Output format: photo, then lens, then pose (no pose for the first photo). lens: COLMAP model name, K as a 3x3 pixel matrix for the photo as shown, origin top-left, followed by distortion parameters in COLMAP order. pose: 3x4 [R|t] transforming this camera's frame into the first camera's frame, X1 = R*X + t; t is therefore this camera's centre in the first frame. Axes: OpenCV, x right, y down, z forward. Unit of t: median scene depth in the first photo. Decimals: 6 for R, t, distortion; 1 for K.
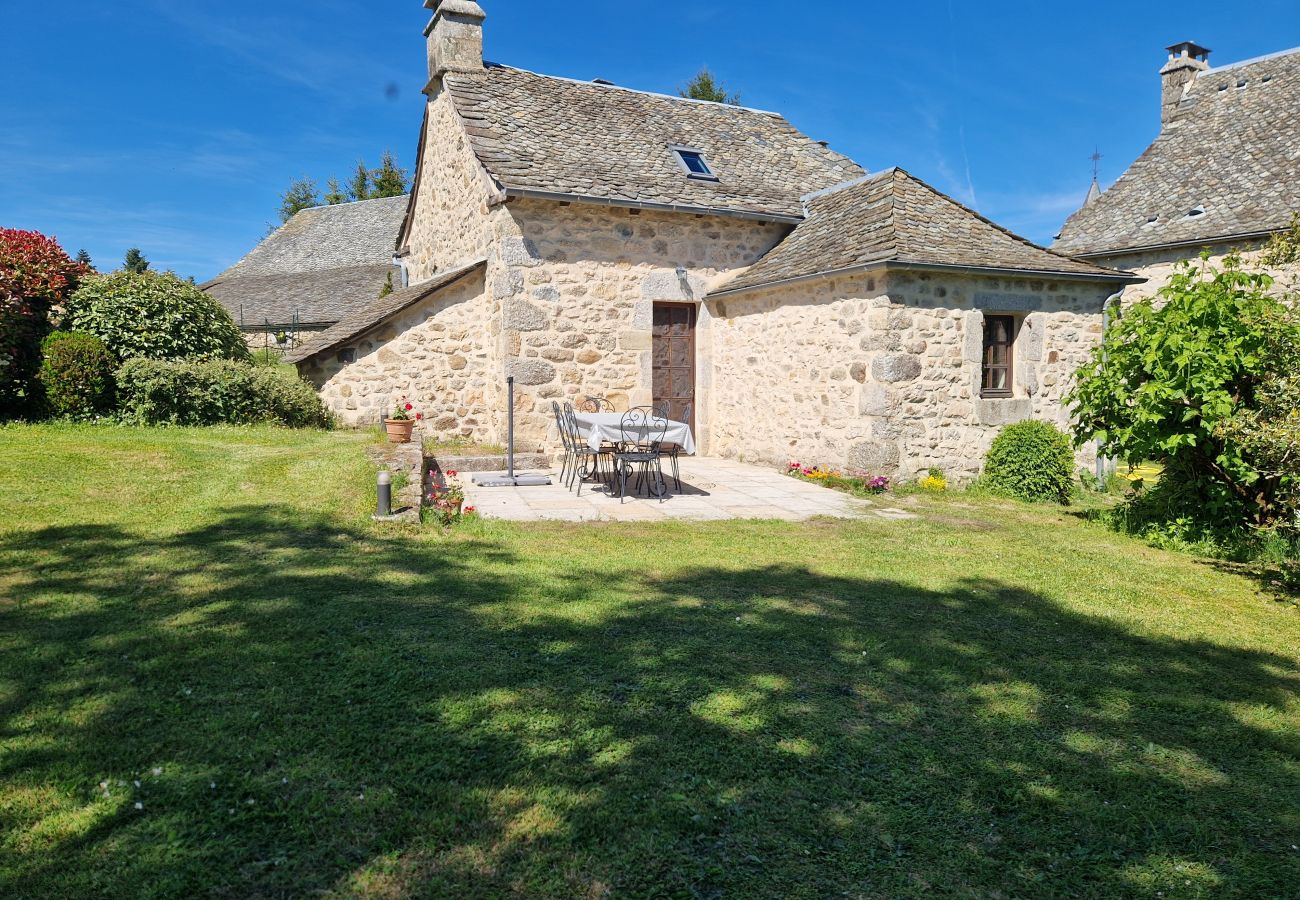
lens RADIAL K [[861.6, 0, 641.8], [0, 861.6, 454.5], [0, 0, 1]] dist [0.085429, -0.093720]
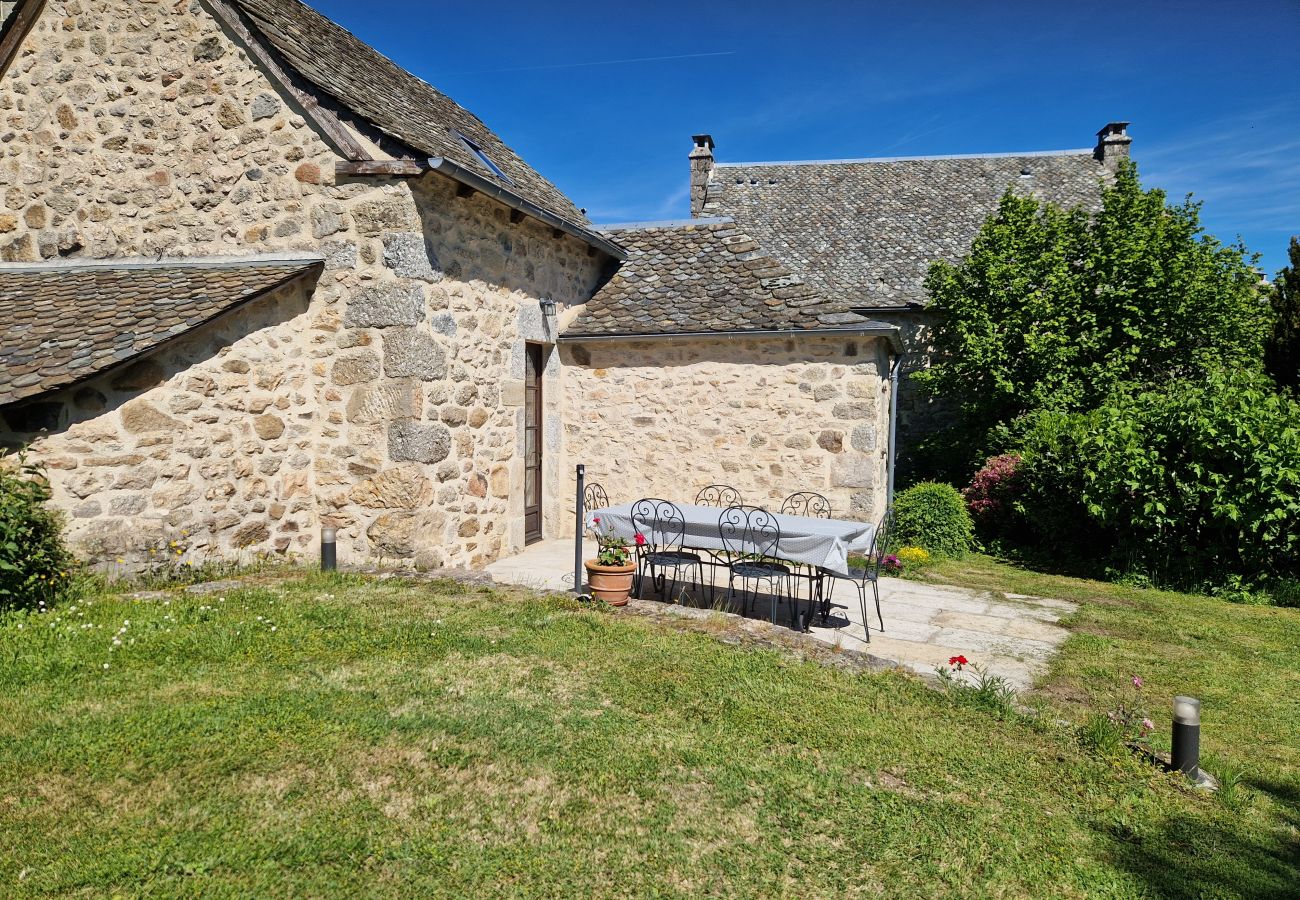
lens RADIAL K [[861.6, 0, 641.8], [0, 861.6, 454.5], [0, 0, 1]] dist [0.085429, -0.093720]
pose [[0.695410, -0.036519, 0.717684, -0.470114], [0.050607, 0.998717, 0.001783, -0.078167], [-0.716829, 0.035080, 0.696366, 0.421940]]
